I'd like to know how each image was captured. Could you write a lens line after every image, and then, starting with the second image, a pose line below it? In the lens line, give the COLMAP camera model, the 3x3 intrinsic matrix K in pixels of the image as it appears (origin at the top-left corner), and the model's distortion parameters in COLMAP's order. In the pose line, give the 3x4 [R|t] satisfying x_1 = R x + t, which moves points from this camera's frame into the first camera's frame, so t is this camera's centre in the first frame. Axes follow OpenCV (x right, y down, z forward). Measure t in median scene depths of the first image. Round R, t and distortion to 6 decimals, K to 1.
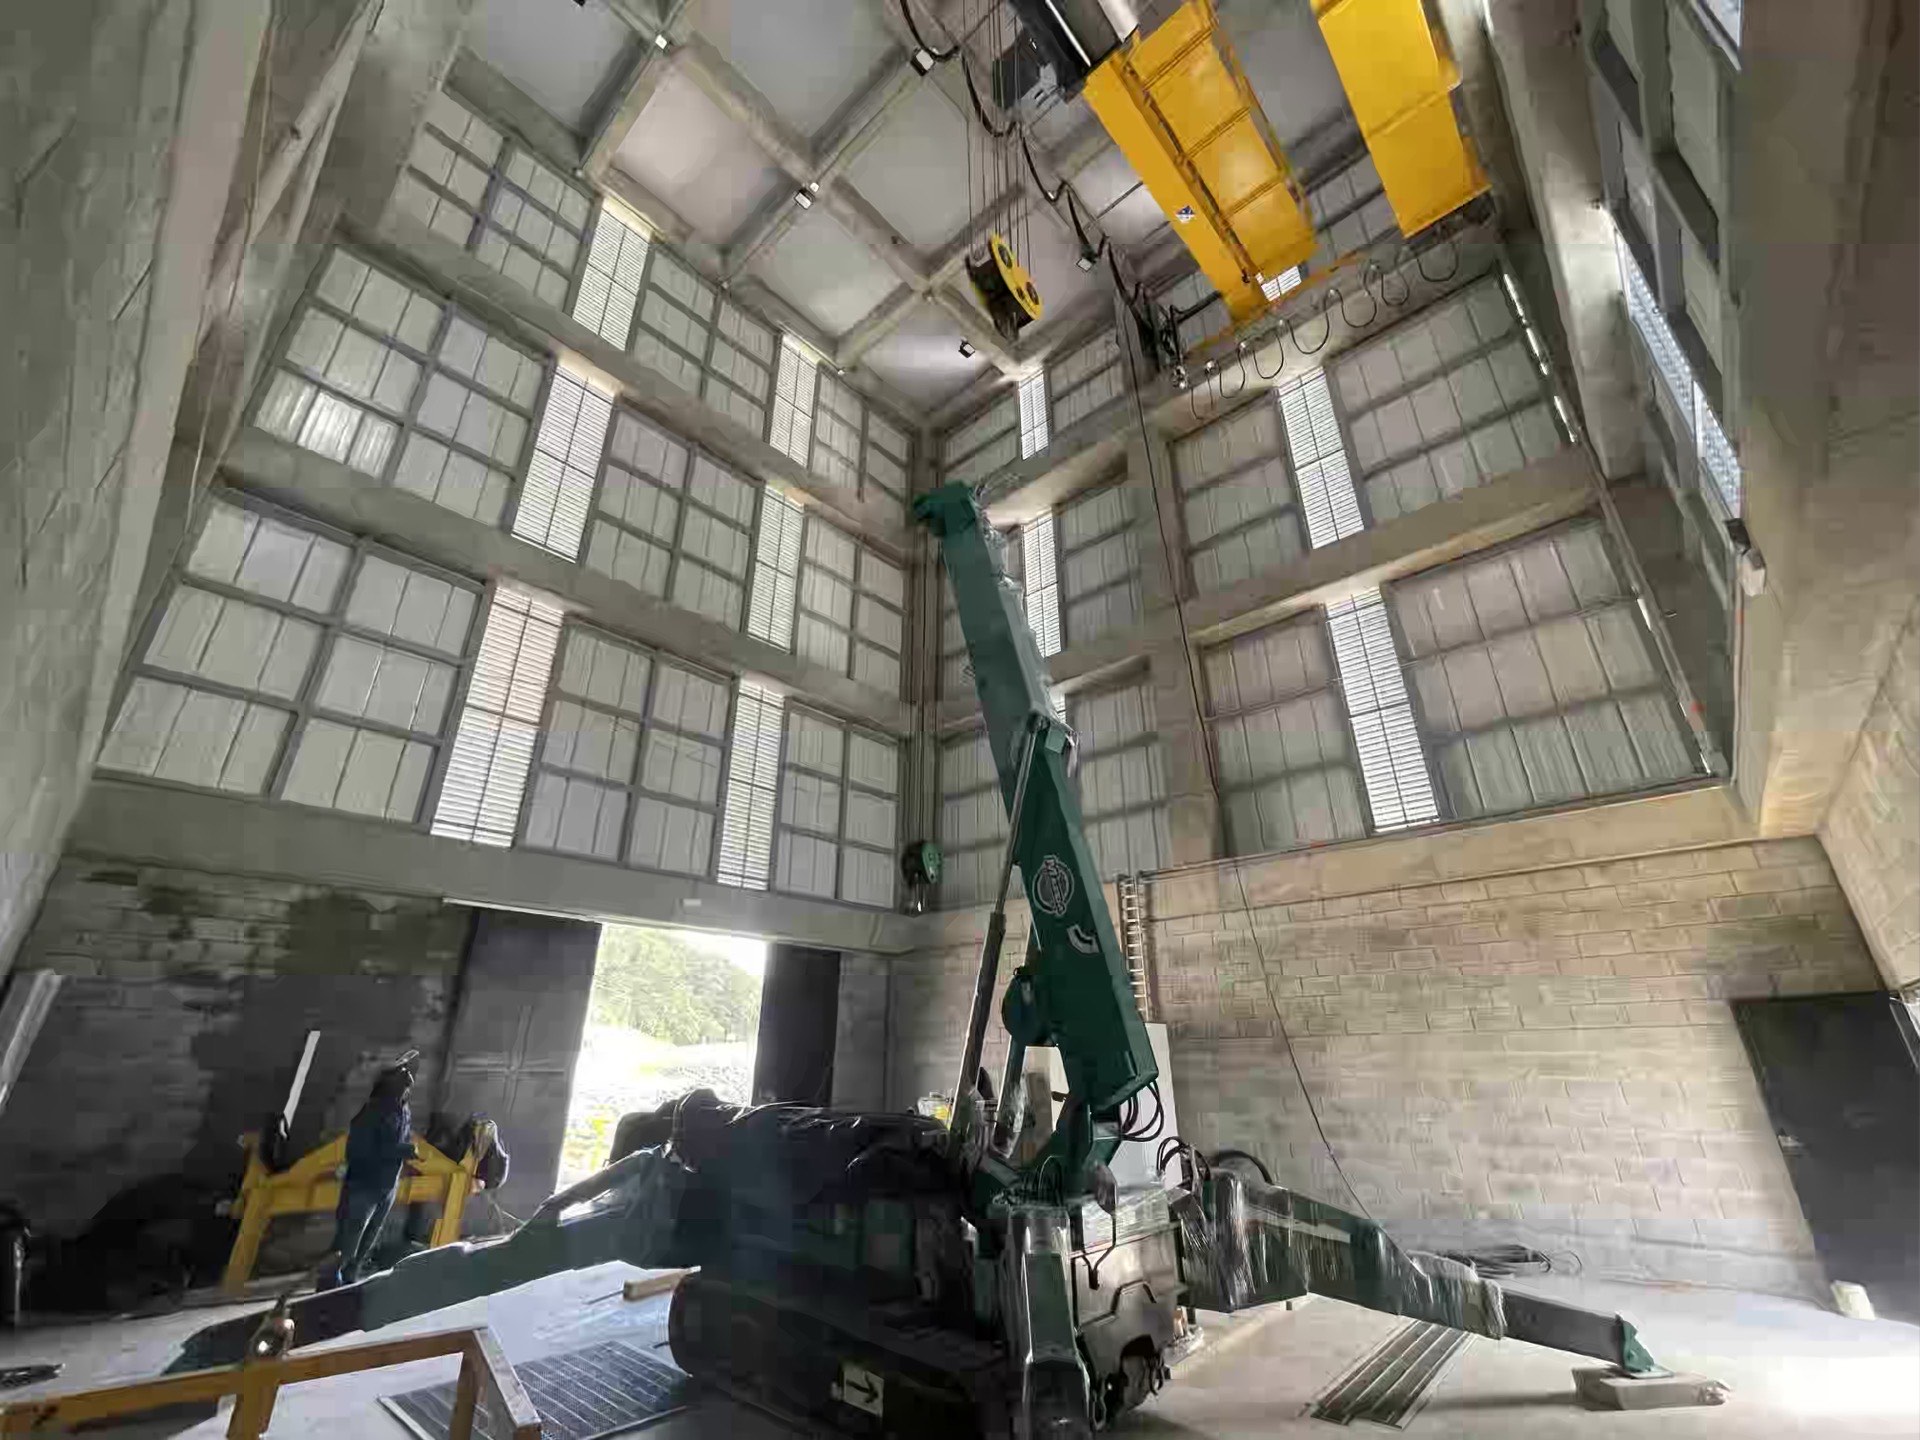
lens RADIAL K [[781.3, 0, 960.0], [0, 781.3, 720.0], [0, 0, 1]] dist [-0.001196, -0.000358]
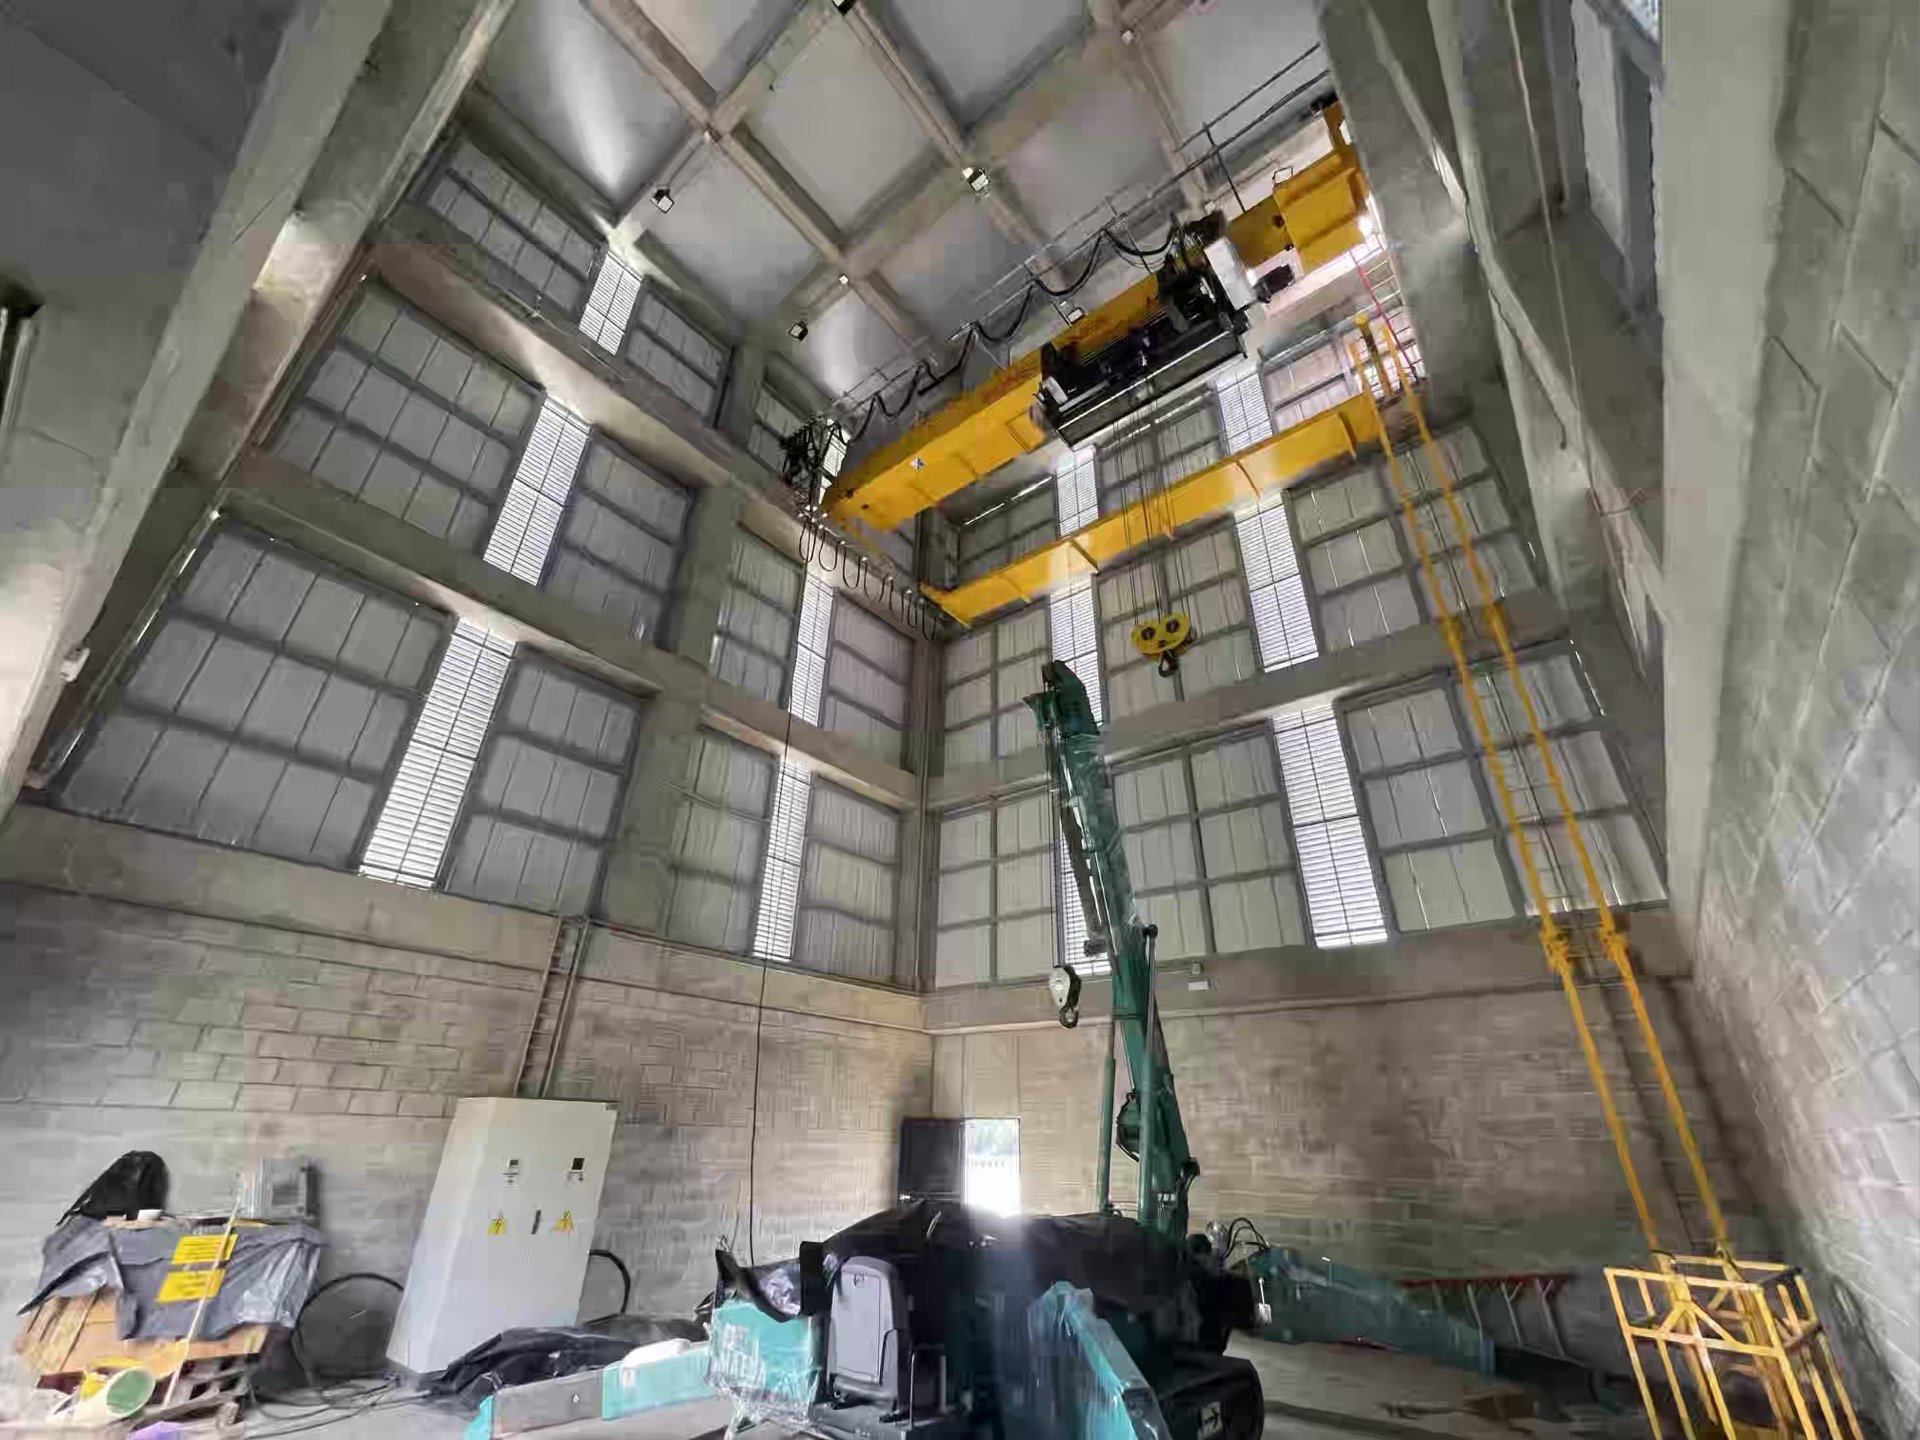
lens RADIAL K [[778.7, 0, 952.3], [0, 778.7, 716.0], [0, 0, 1]] dist [0.001711, 0.000095]
pose [[-0.056954, 0.477341, 0.876870, -0.679005], [-0.424027, 0.783579, -0.454098, 0.250842], [-0.903857, -0.397679, 0.157777, 0.614540]]
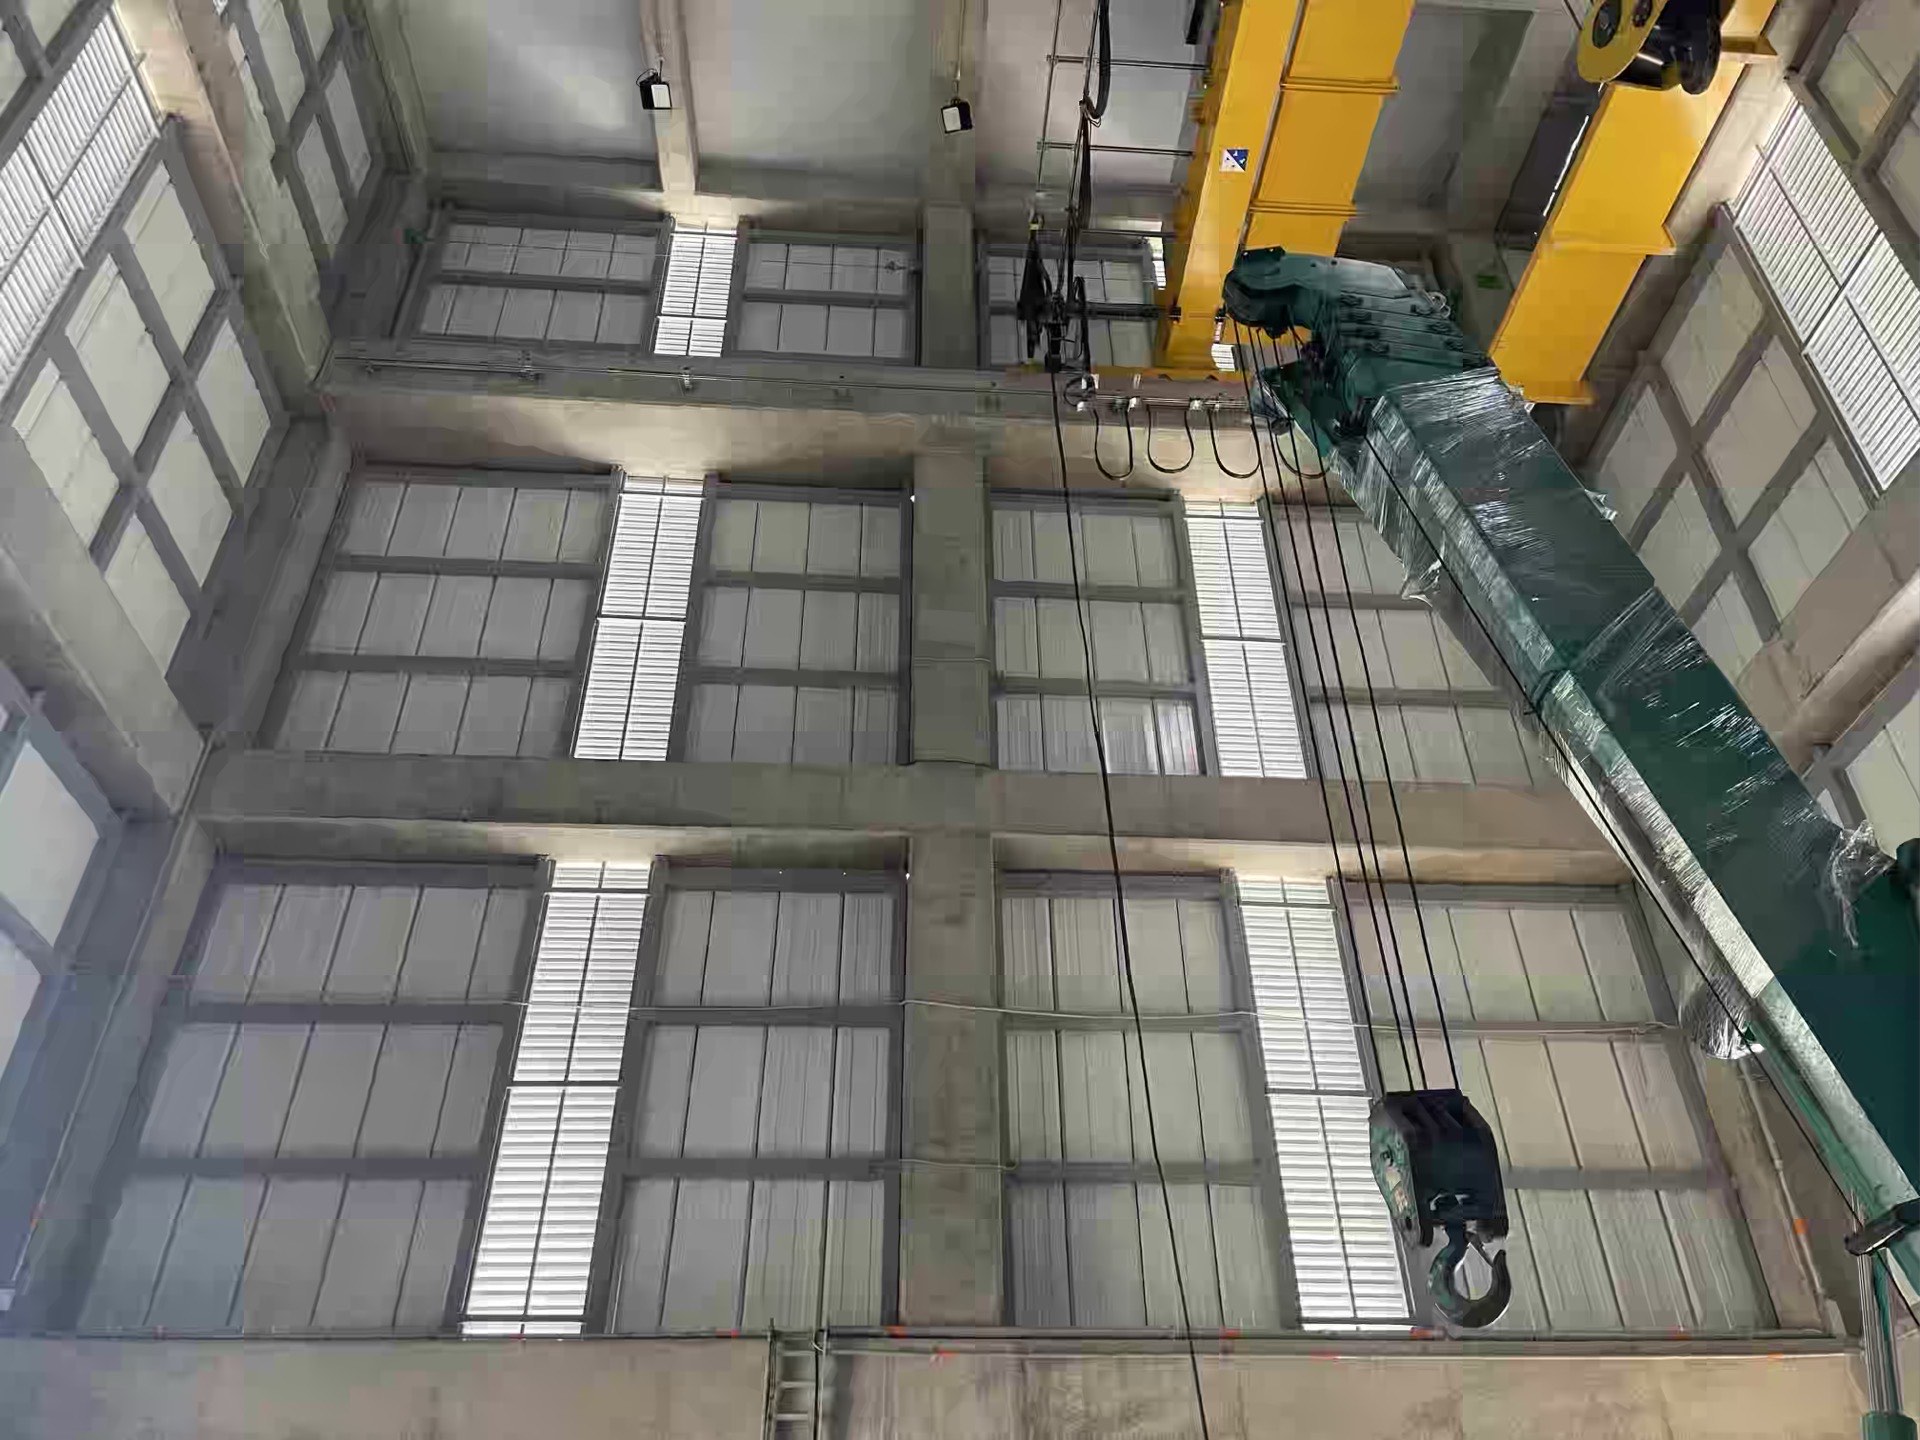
lens RADIAL K [[1419.2, 0, 972.5], [0, 1419.2, 707.6], [0, 0, 1]] dist [0.087959, -0.099554]
pose [[0.690496, 0.426185, 0.584450, -0.315523], [-0.282525, 0.902715, -0.324478, 0.130603], [-0.665879, 0.058929, 0.743729, 0.379776]]
